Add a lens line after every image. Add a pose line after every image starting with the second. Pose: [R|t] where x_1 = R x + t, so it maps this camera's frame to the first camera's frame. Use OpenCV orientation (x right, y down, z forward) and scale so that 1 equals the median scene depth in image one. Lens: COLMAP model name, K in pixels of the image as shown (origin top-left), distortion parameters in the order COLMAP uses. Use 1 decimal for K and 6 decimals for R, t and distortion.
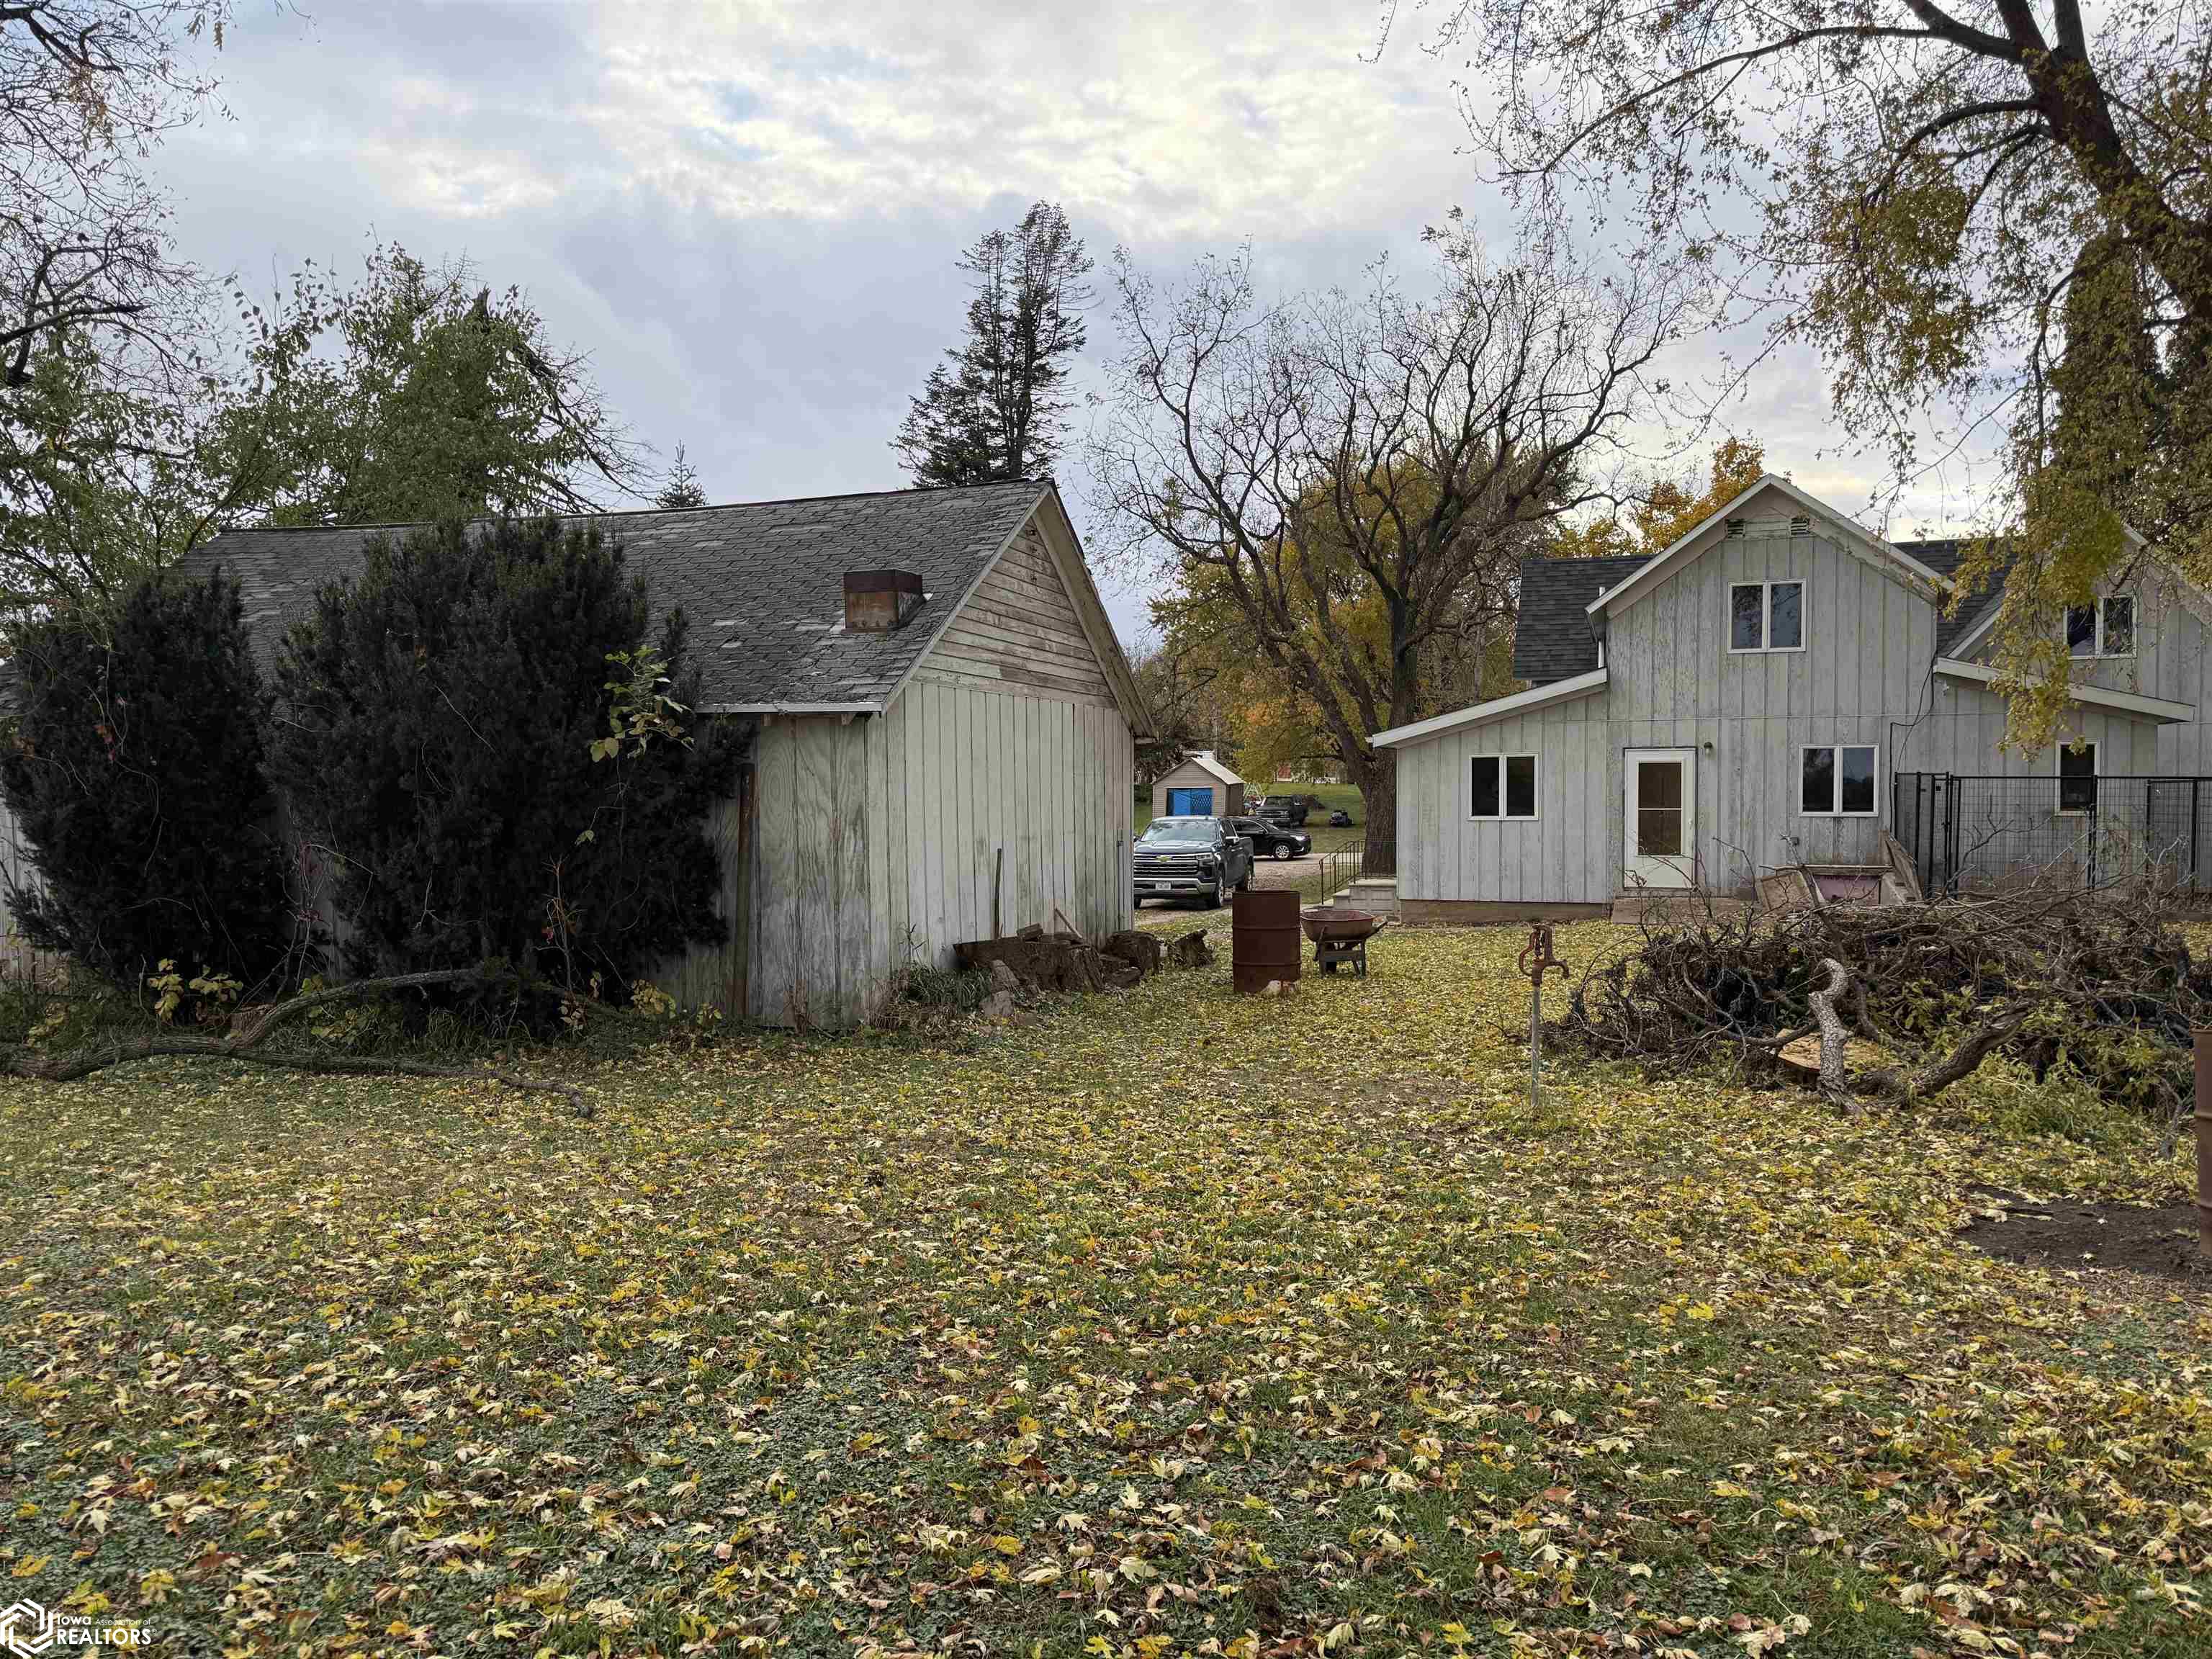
lens RADIAL K [[1522.8, 0, 1106.0], [0, 1522.8, 829.5], [0, 0, 1]] dist [0.063178, -0.000576]
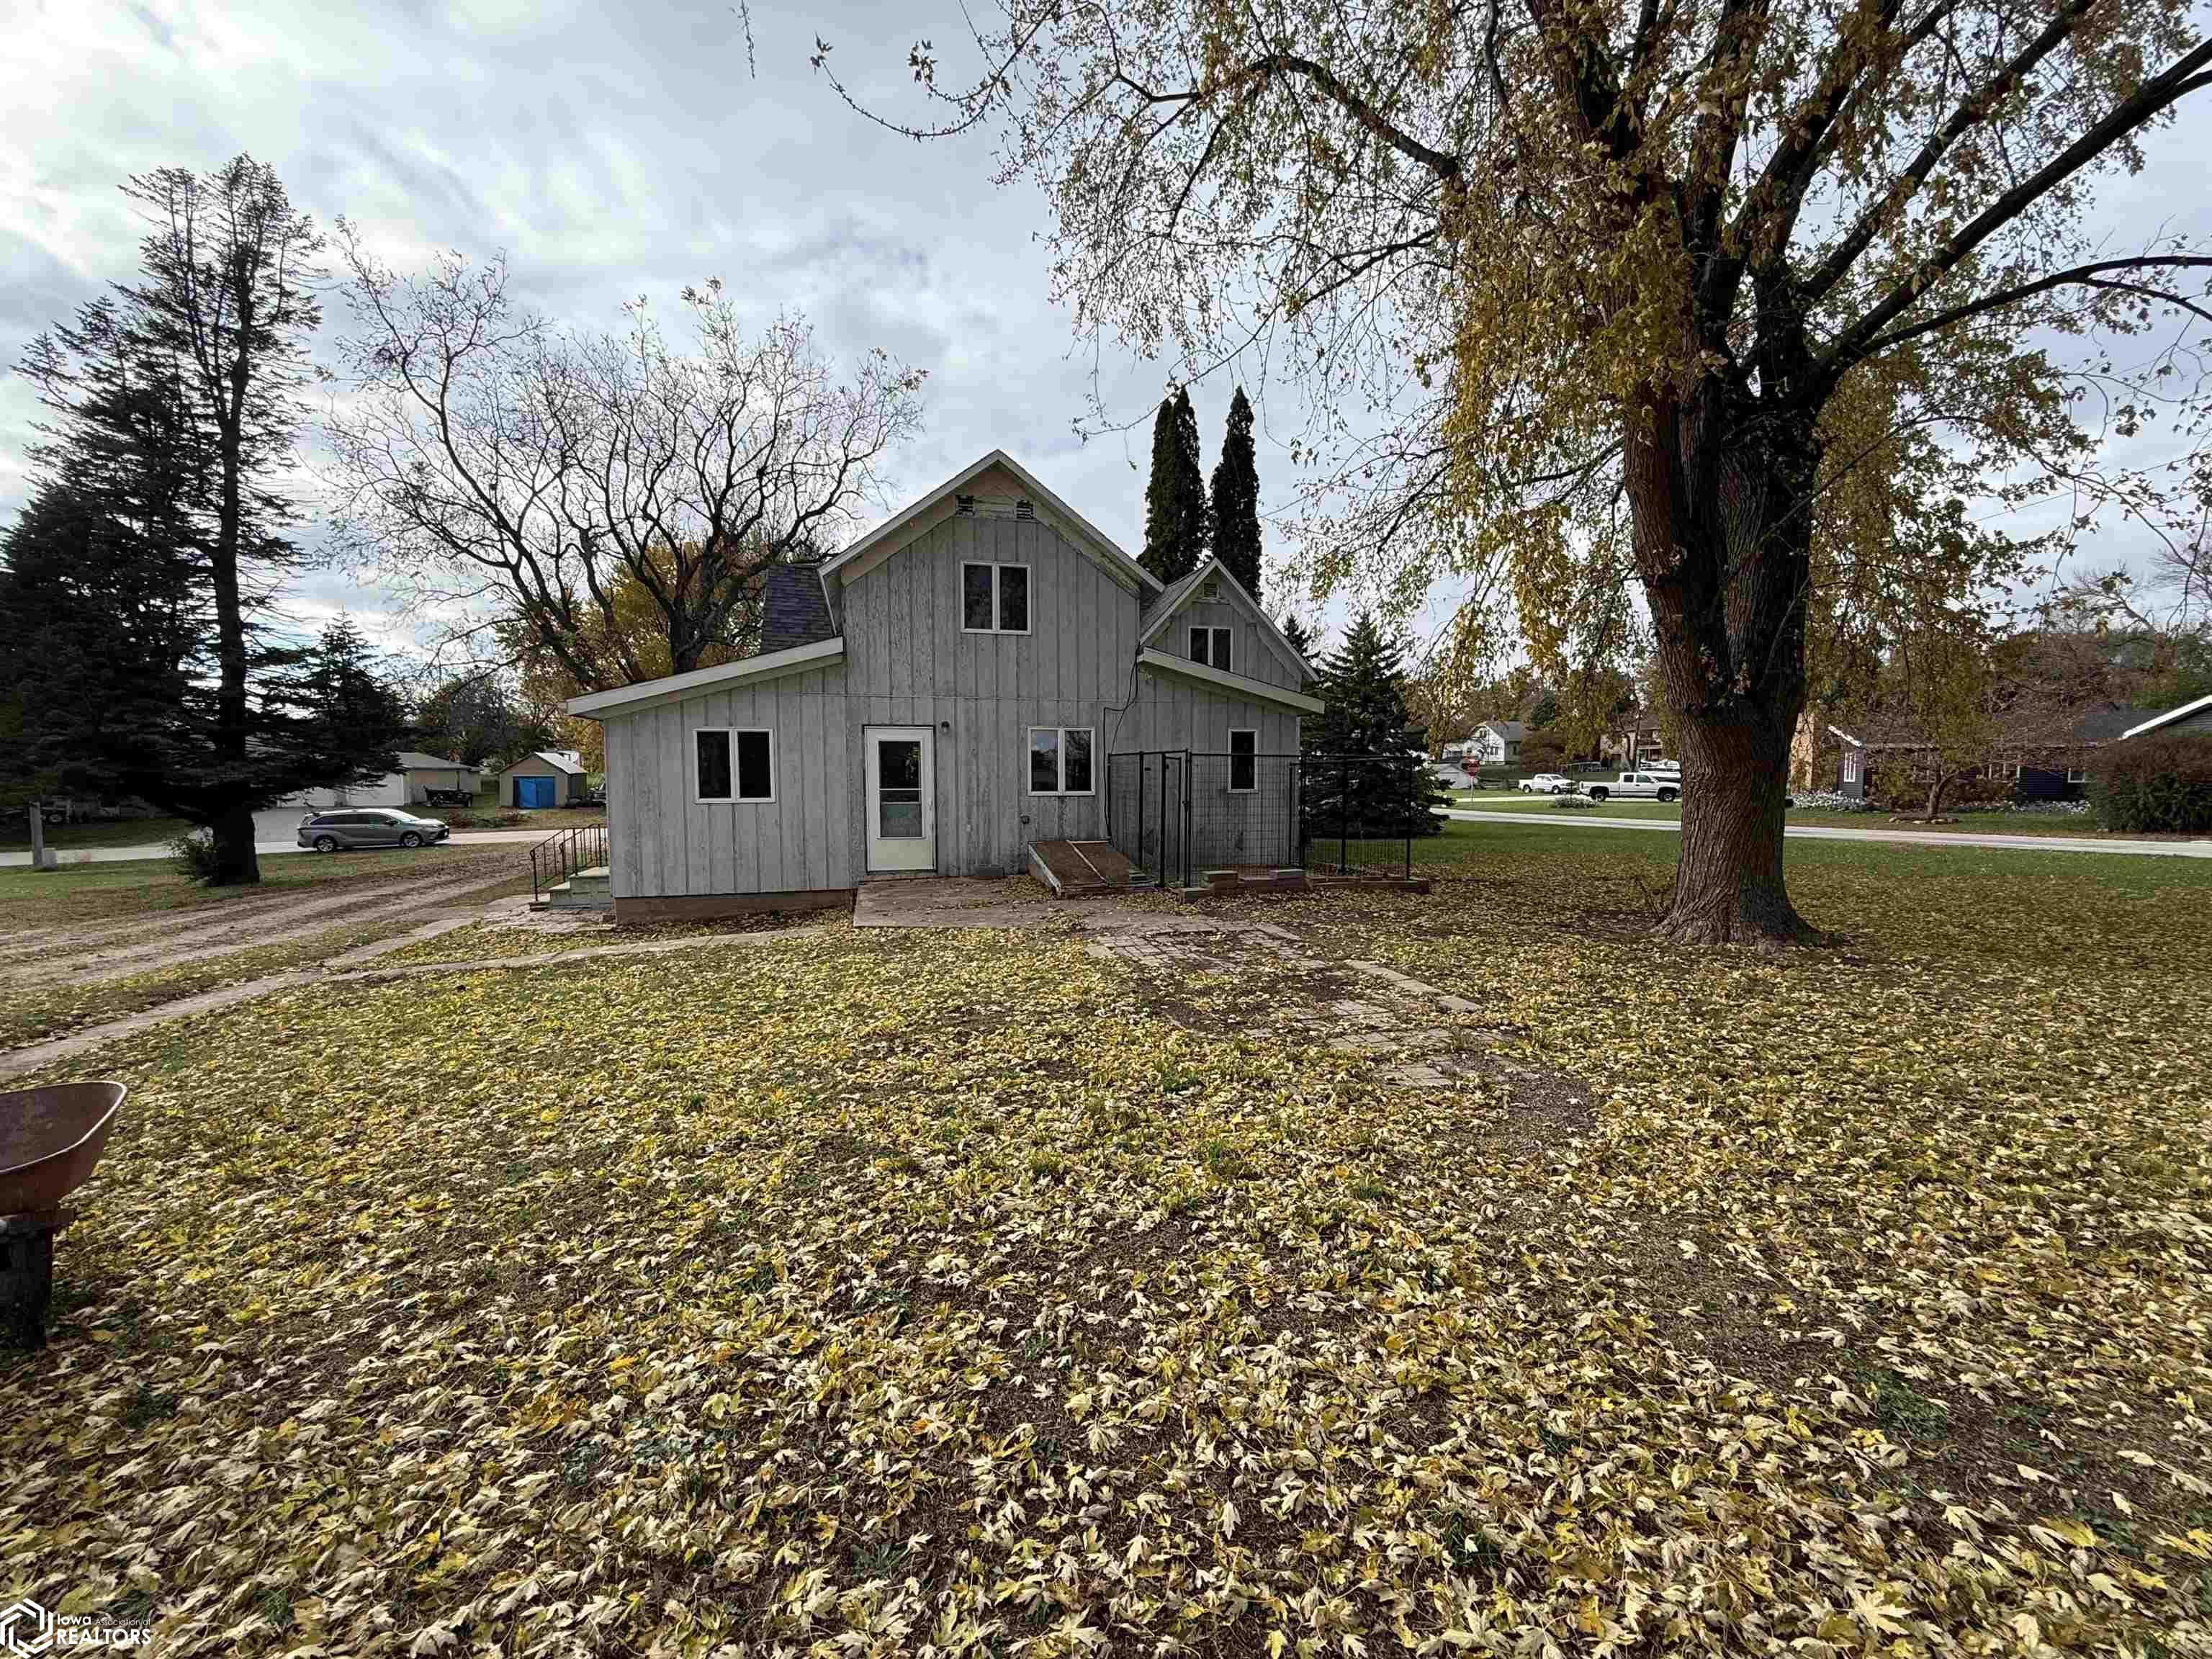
lens RADIAL K [[874.3, 0, 1106.0], [0, 874.3, 829.5], [0, 0, 1]] dist [-0.002127, -0.000065]
pose [[0.827373, -0.034025, 0.560621, 0.150263], [0.014213, 0.999112, 0.039662, -0.007813], [-0.561473, -0.024847, 0.827122, 0.448258]]
